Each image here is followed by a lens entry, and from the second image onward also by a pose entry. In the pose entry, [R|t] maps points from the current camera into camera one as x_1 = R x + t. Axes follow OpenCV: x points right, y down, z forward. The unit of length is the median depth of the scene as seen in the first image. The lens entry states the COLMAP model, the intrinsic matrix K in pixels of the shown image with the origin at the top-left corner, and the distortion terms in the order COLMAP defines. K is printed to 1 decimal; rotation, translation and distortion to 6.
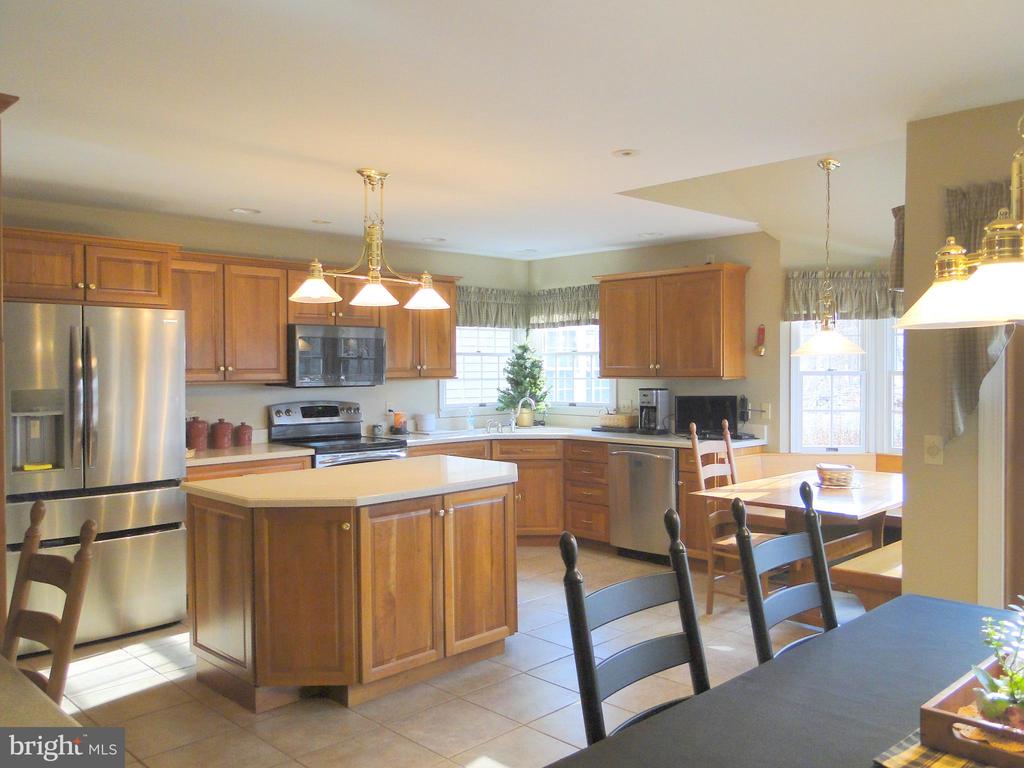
lens RADIAL K [[845.1, 0, 508.4], [0, 845.1, 387.8], [0, 0, 1]] dist [-0.005277, -0.004782]
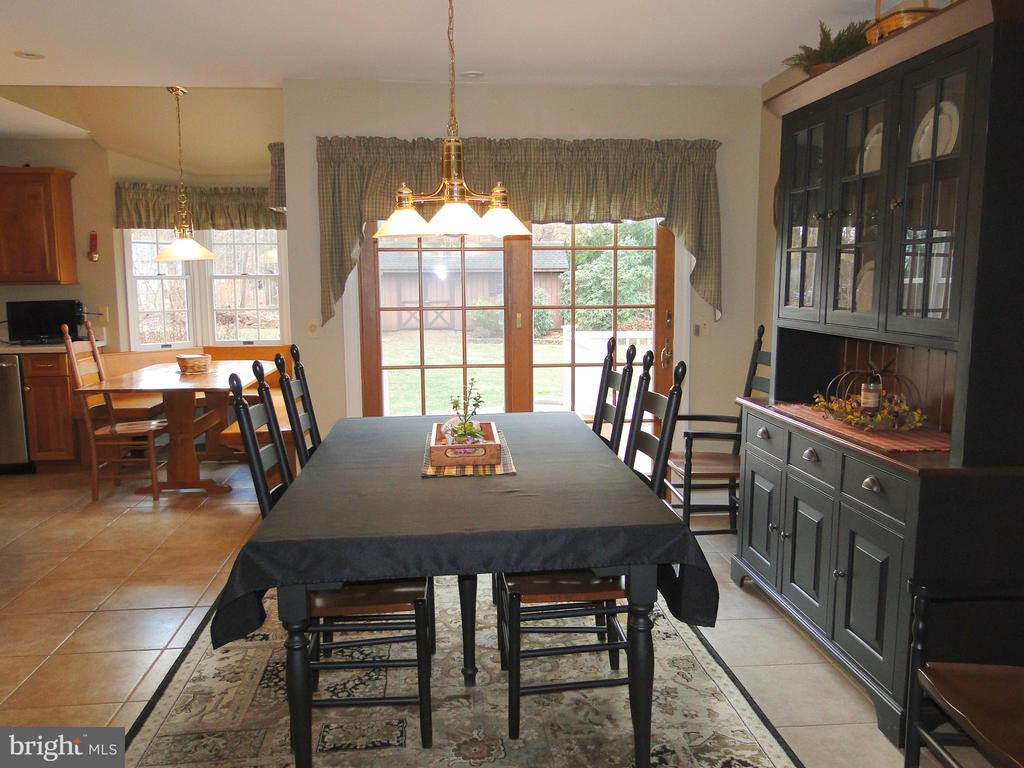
lens RADIAL K [[845.1, 0, 517.2], [0, 845.1, 384.1], [0, 0, 1]] dist [-0.005277, -0.004782]
pose [[0.640790, -0.098726, 0.761342, -0.181479], [0.023683, 0.993767, 0.108932, 0.012291], [-0.767351, -0.051772, 0.639134, -0.078548]]
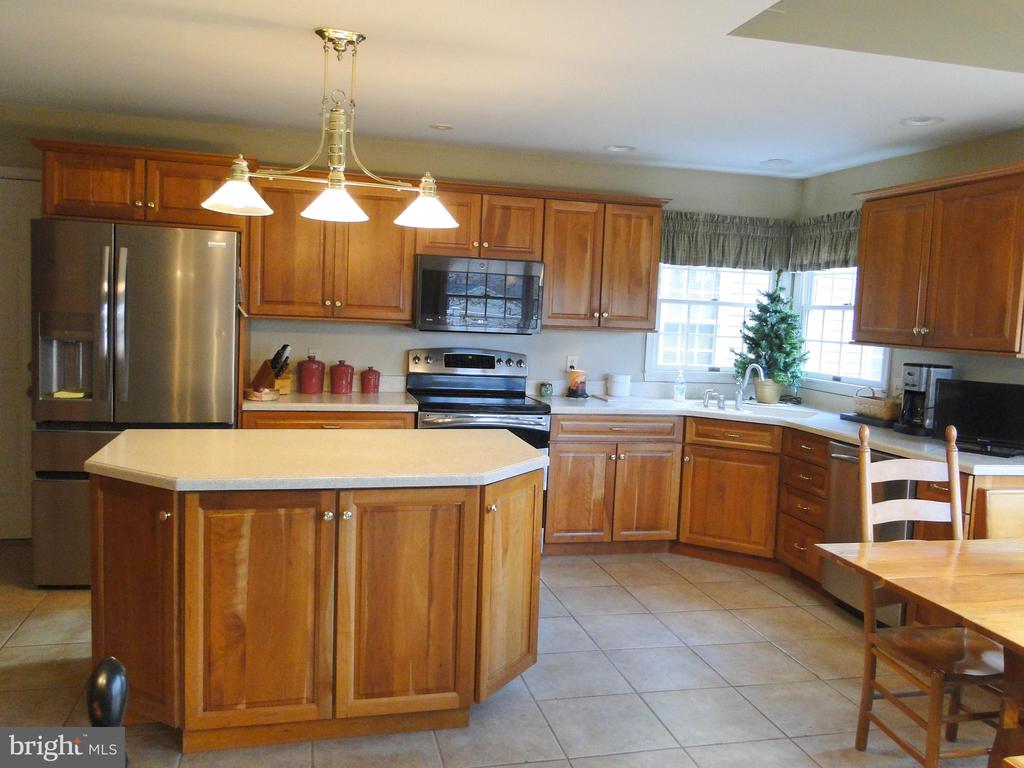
lens RADIAL K [[845.1, 0, 513.1], [0, 845.1, 384.2], [0, 0, 1]] dist [-0.005277, -0.004782]
pose [[0.862032, 0.088325, -0.499099, 0.248686], [-0.061569, 0.995655, 0.069860, -0.011210], [0.503101, -0.029493, 0.863724, 0.309655]]
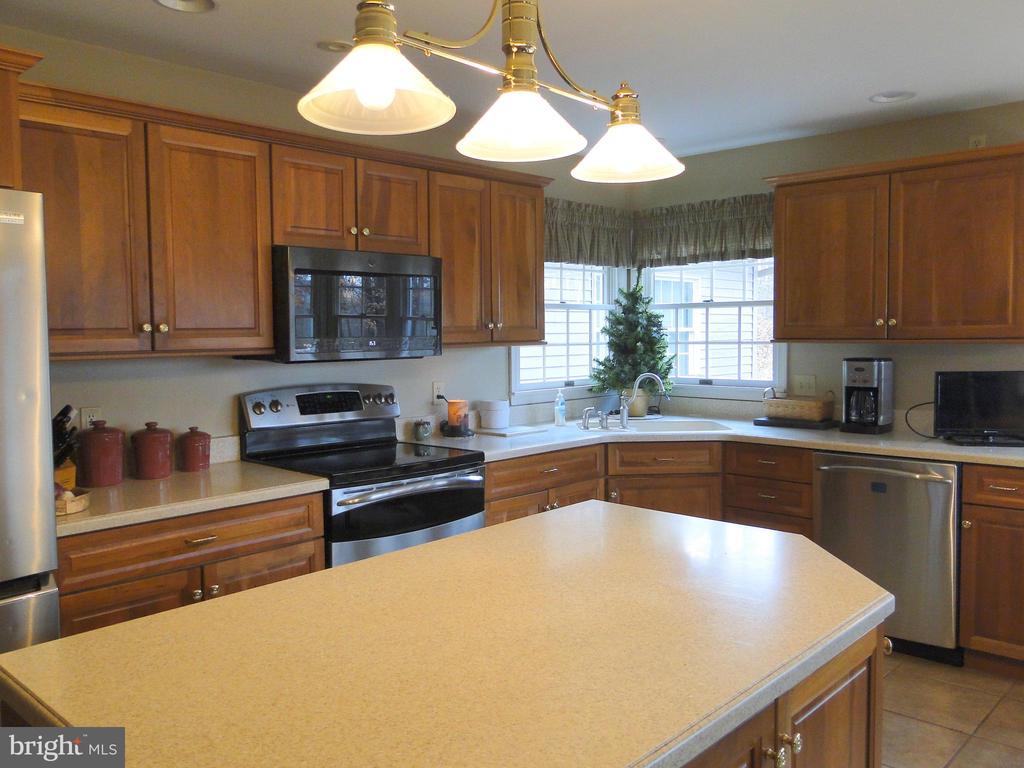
lens RADIAL K [[845.1, 0, 512.1], [0, 845.1, 386.3], [0, 0, 1]] dist [-0.005277, -0.004782]
pose [[0.999249, -0.007594, 0.038008, -0.126213], [0.006016, 0.999123, 0.041441, -0.006737], [-0.038290, -0.041181, 0.998418, 0.439702]]
